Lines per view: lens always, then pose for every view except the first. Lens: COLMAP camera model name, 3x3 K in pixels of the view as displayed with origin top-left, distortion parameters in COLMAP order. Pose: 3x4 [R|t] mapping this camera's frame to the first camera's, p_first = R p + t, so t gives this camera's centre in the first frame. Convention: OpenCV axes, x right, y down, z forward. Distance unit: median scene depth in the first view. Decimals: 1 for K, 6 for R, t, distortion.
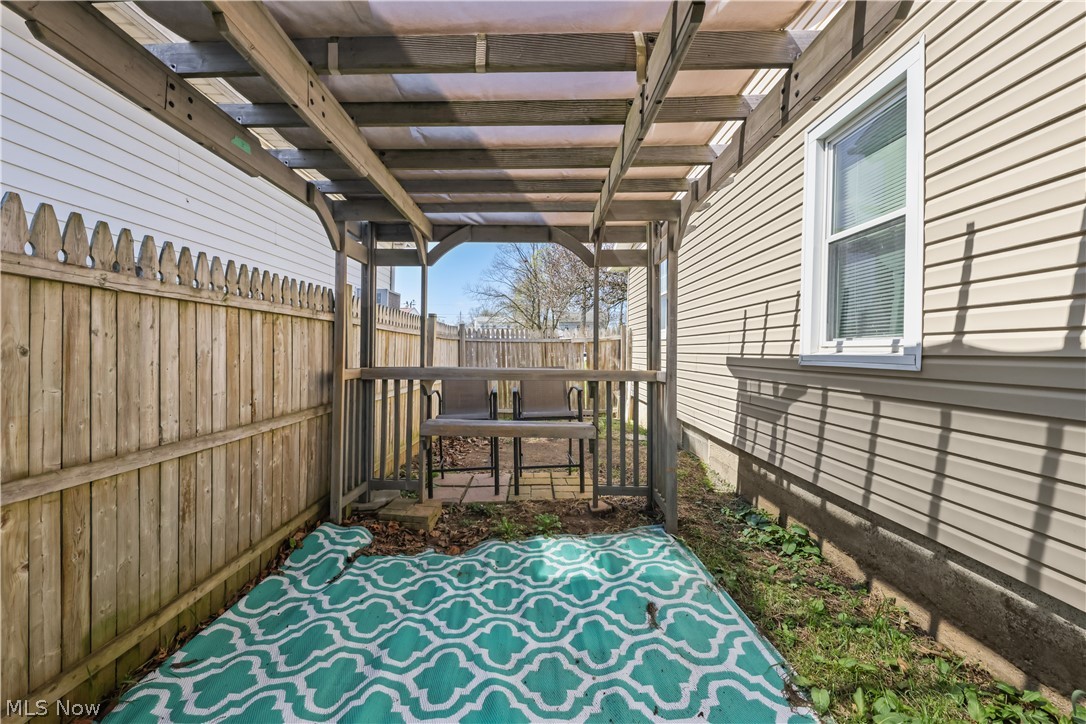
lens RADIAL K [[419.2, 0, 539.0], [0, 419.2, 357.7], [0, 0, 1]] dist [-0.007799, -0.001508]
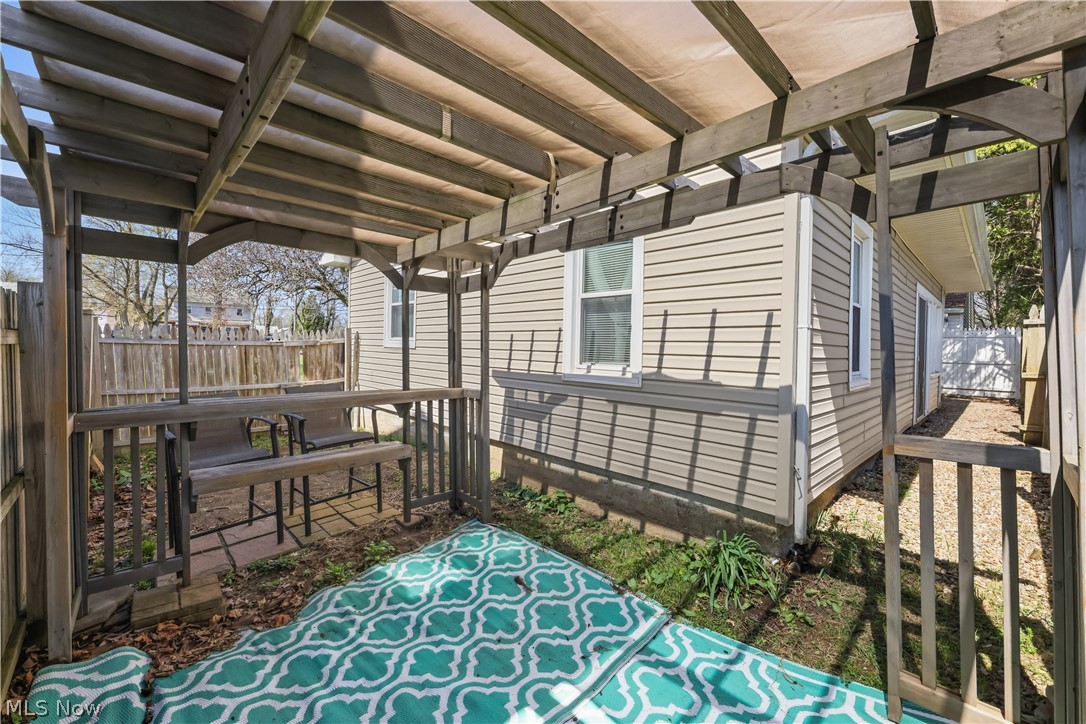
lens RADIAL K [[437.3, 0, 545.9], [0, 437.3, 359.5], [0, 0, 1]] dist [-0.012585, -0.002493]
pose [[0.677872, -0.026362, 0.734707, -0.563078], [-0.005402, 0.999151, 0.040835, -0.125172], [-0.735160, -0.031649, 0.677155, 0.032481]]
